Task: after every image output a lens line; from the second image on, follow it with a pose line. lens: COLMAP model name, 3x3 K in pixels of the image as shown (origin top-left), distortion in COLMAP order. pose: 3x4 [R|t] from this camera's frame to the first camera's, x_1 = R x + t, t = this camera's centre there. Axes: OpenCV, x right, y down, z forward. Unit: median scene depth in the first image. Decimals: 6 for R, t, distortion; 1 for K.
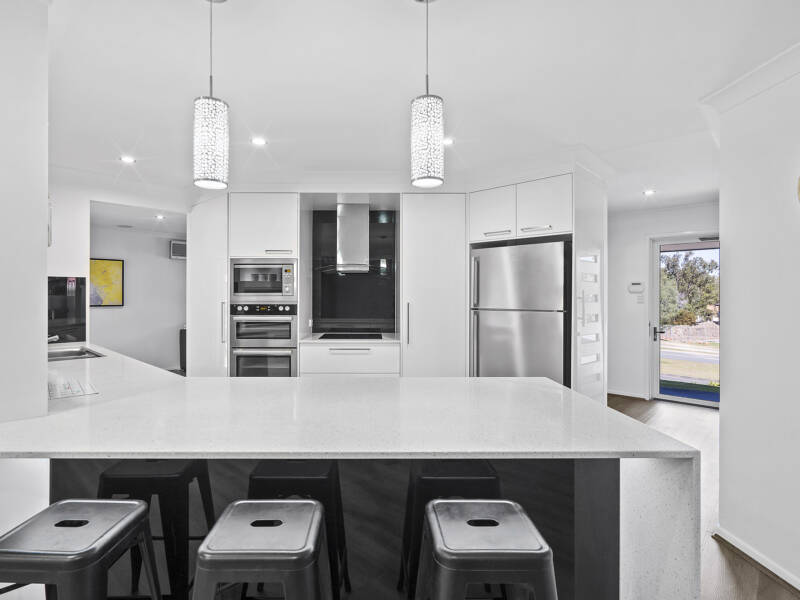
lens RADIAL K [[410.3, 0, 377.7], [0, 410.3, 296.6], [0, 0, 1]] dist [-0.003405, -0.000350]
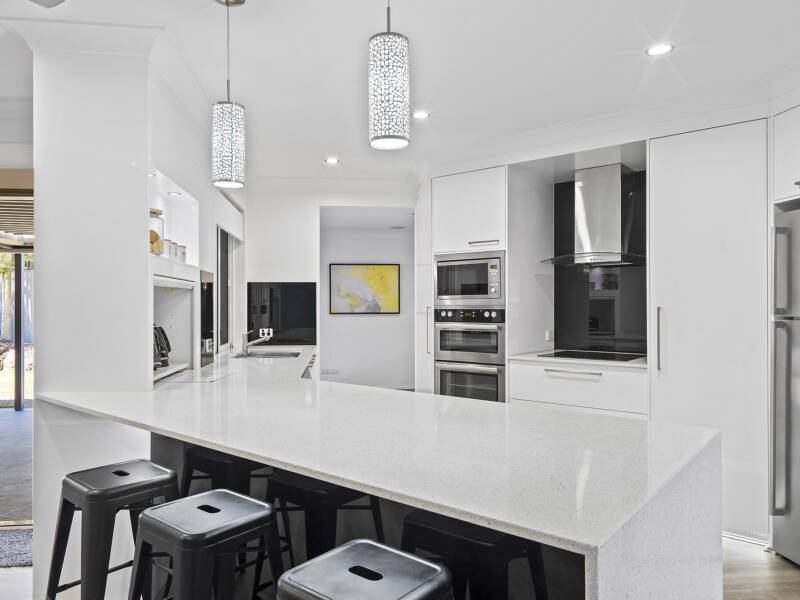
lens RADIAL K [[552.2, 0, 400.0], [0, 552.2, 300.0], [0, 0, 1]] dist [0.002551, -0.000356]
pose [[0.775787, -0.010751, -0.630903, 0.306634], [0.004094, 0.999920, -0.012006, 0.013565], [0.630981, 0.006731, 0.775769, 0.067583]]
